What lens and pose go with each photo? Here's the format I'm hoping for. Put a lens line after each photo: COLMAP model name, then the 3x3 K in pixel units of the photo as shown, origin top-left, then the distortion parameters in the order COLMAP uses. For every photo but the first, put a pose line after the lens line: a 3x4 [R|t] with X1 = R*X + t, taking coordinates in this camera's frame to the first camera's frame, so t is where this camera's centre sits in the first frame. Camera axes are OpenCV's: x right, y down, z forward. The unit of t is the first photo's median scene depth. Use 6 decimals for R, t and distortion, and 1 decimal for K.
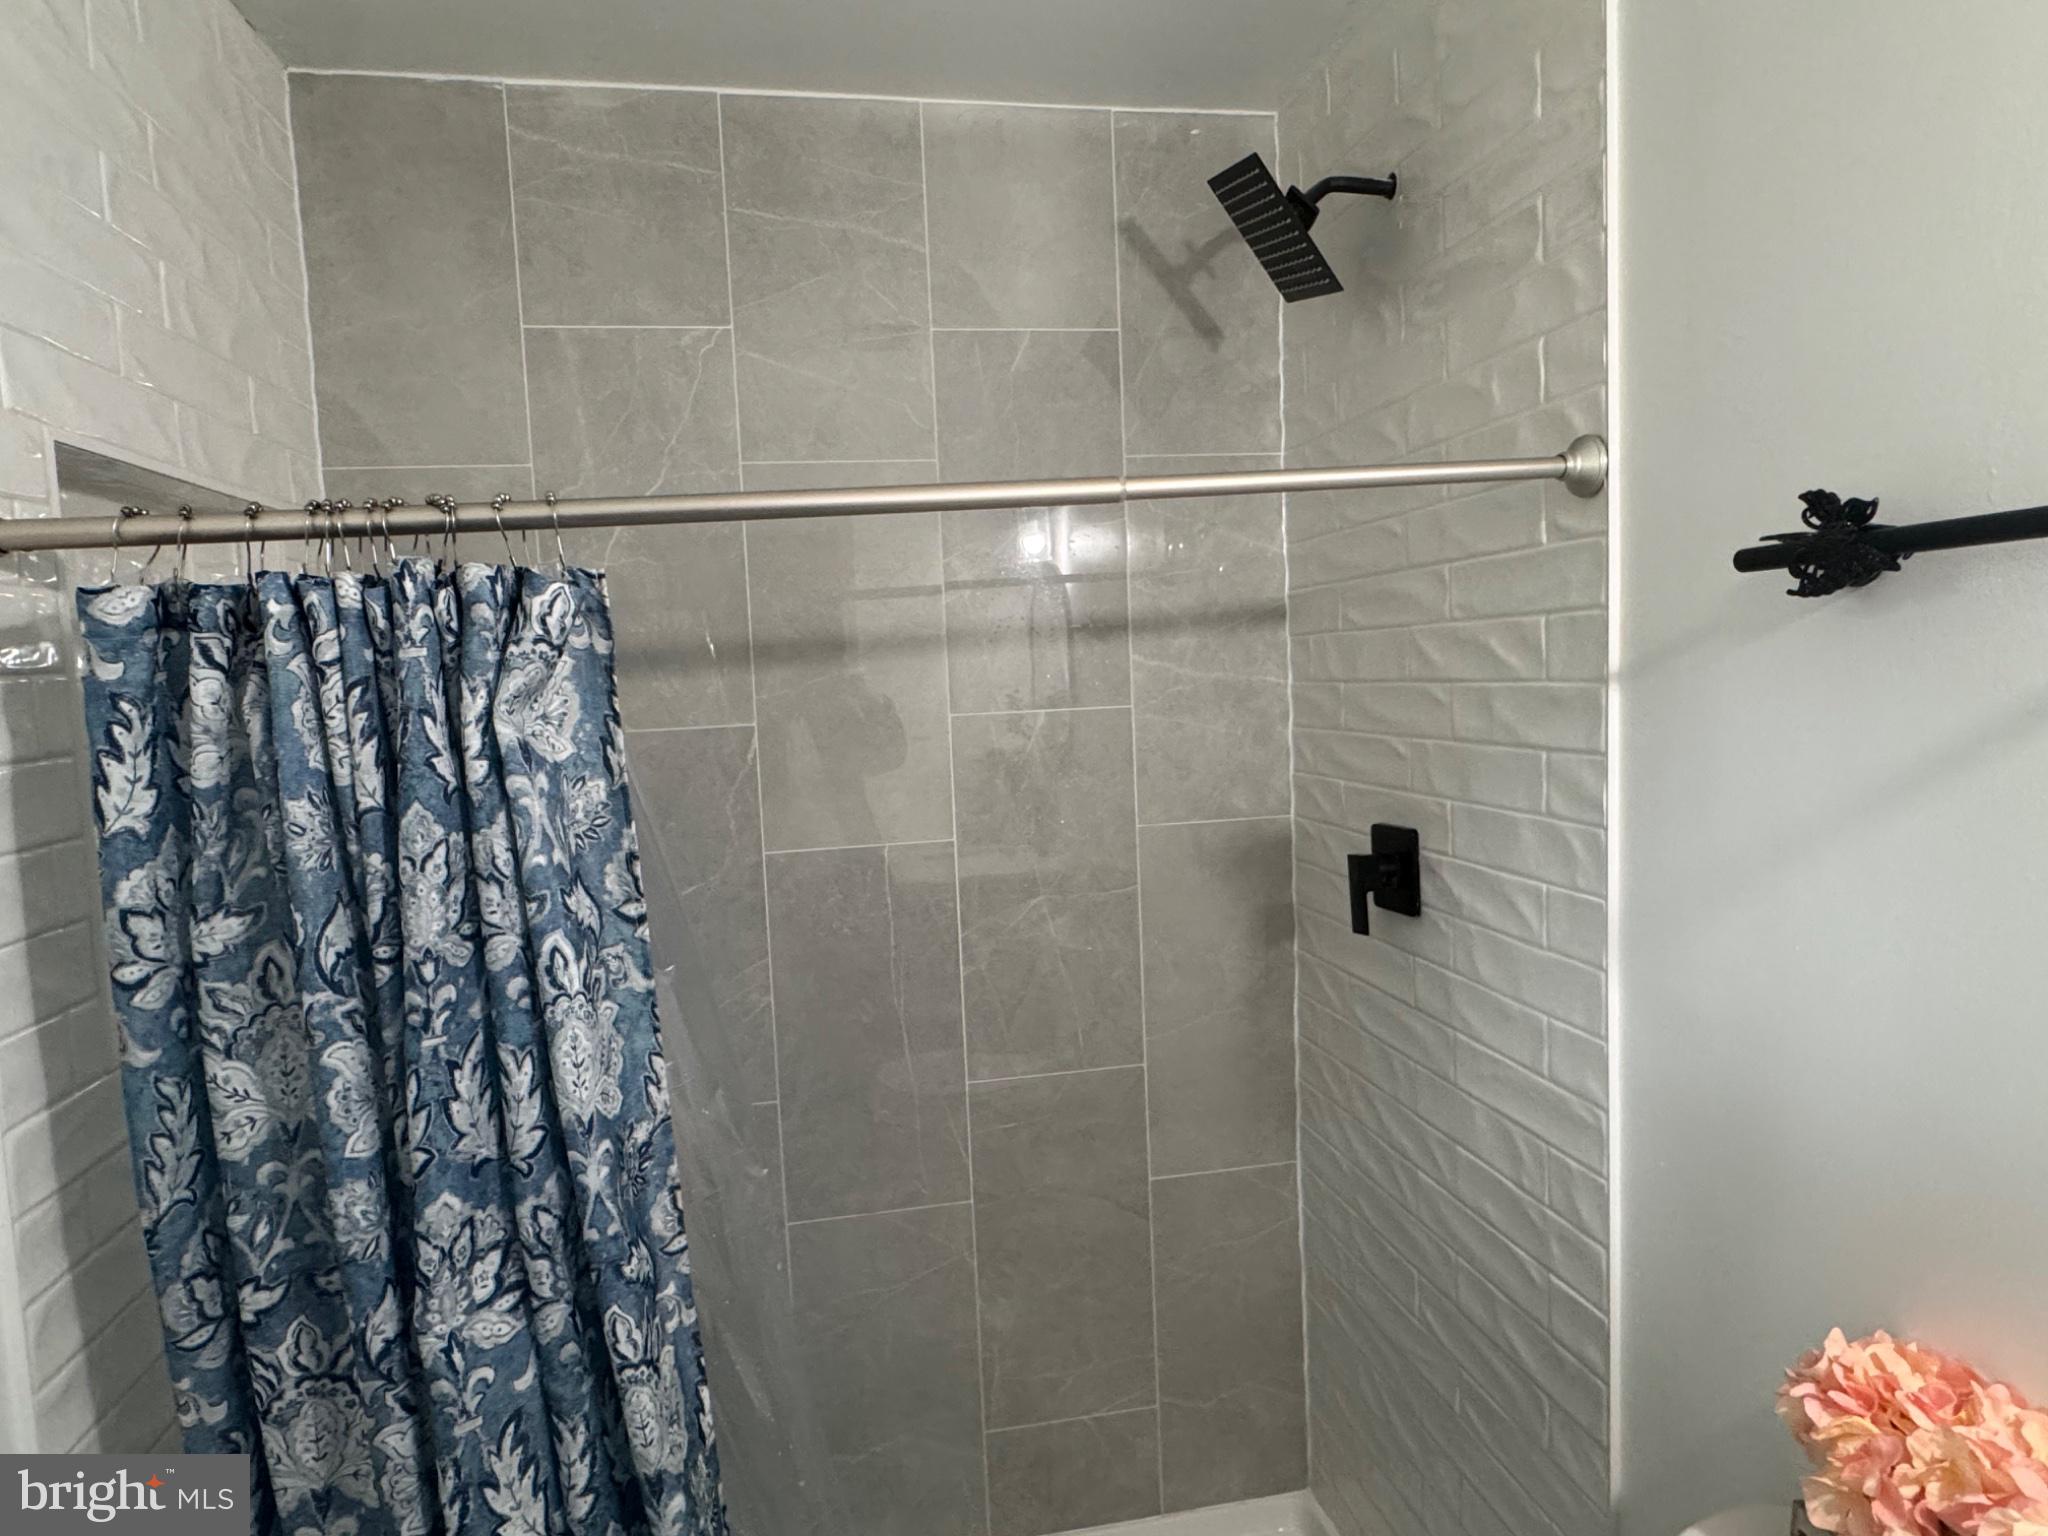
lens RADIAL K [[1207.8, 0, 1019.2], [0, 1207.8, 767.9], [0, 0, 1]] dist [0.000119, 0.000574]
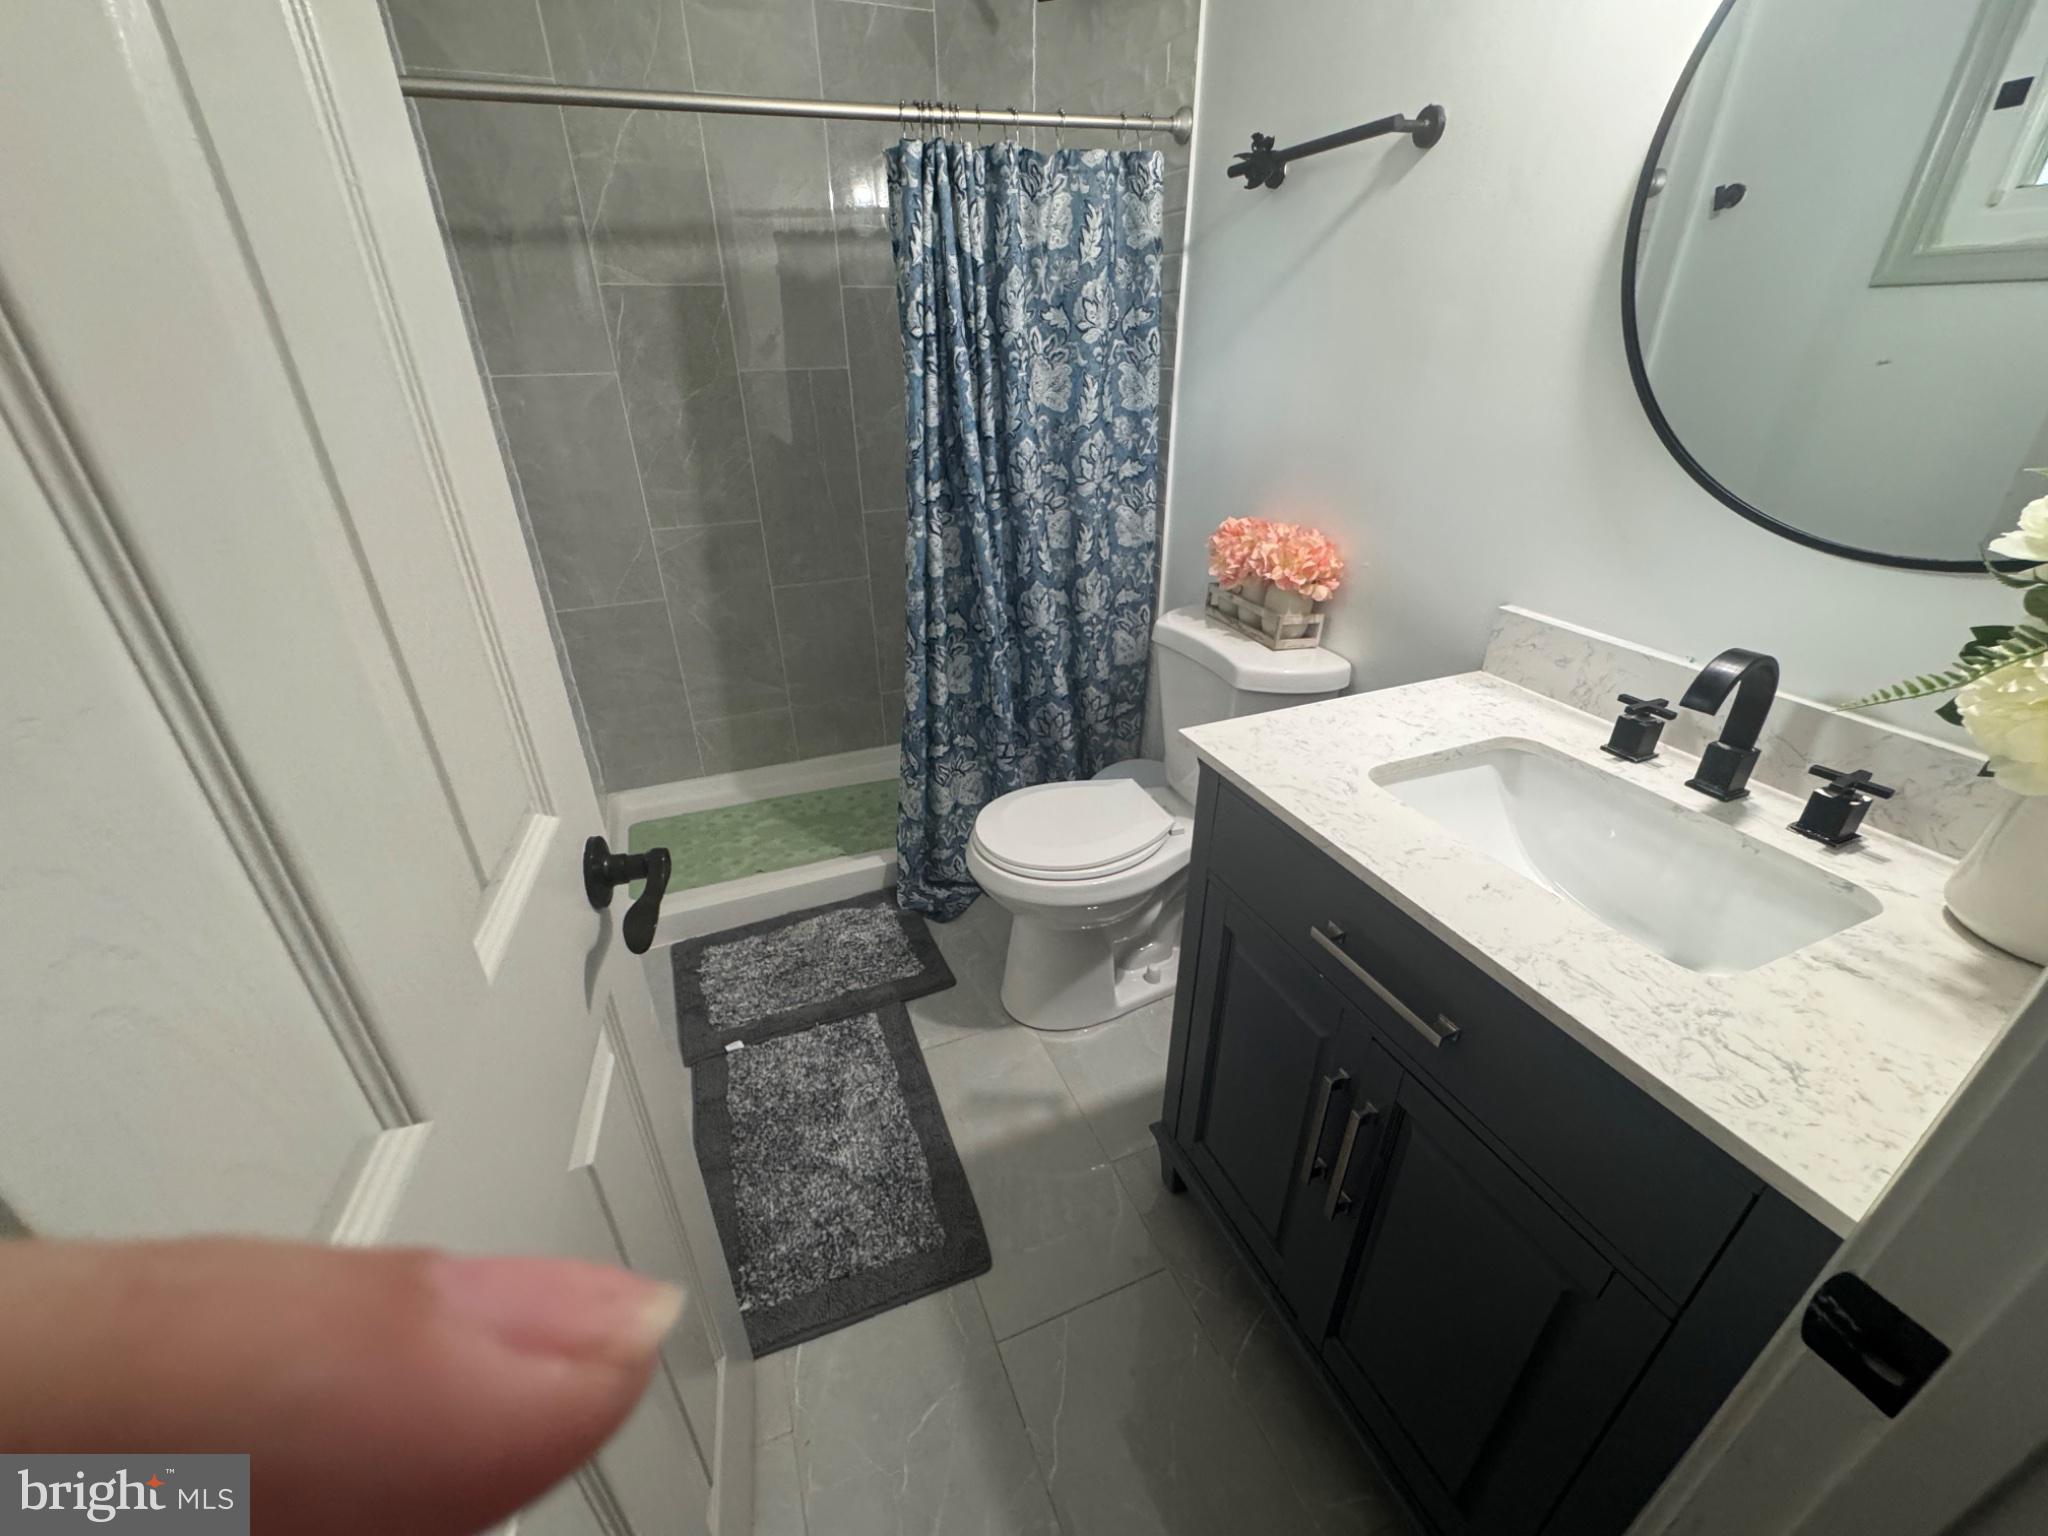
lens RADIAL K [[822.4, 0, 1023.9], [0, 822.4, 773.5], [0, 0, 1]] dist [-0.004556, 0.000979]
pose [[0.977056, -0.066789, 0.202241, -0.135533], [-0.016868, 0.922312, 0.386079, 0.221036], [-0.212316, -0.380632, 0.900023, -0.579087]]
